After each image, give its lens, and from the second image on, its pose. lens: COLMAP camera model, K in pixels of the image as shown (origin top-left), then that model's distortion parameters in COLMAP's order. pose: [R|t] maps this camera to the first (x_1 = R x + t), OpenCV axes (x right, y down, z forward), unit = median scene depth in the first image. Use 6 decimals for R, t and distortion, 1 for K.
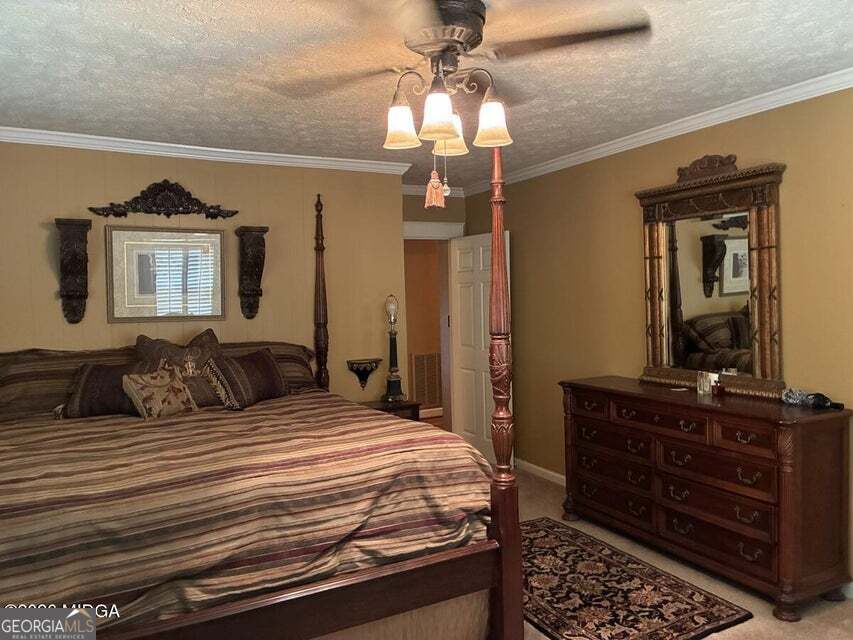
lens RADIAL K [[650.5, 0, 426.5], [0, 650.5, 319.9], [0, 0, 1]] dist [0.060151, -0.080382]
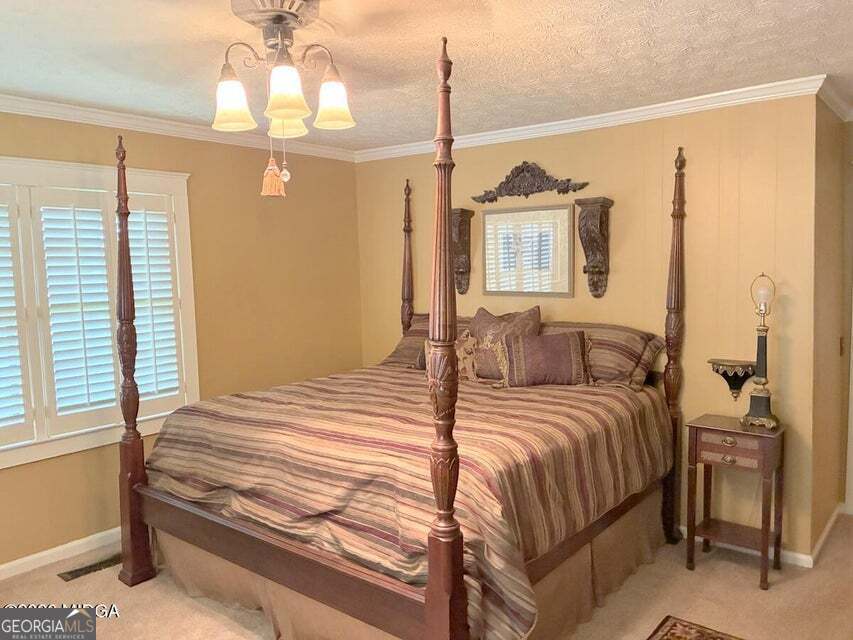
lens RADIAL K [[650.5, 0, 424.9], [0, 650.5, 319.5], [0, 0, 1]] dist [0.060151, -0.080382]
pose [[0.394163, 0.086760, -0.914936, 0.863730], [-0.031634, 0.996225, 0.080840, -0.068537], [0.918496, -0.002921, 0.395420, 0.725934]]
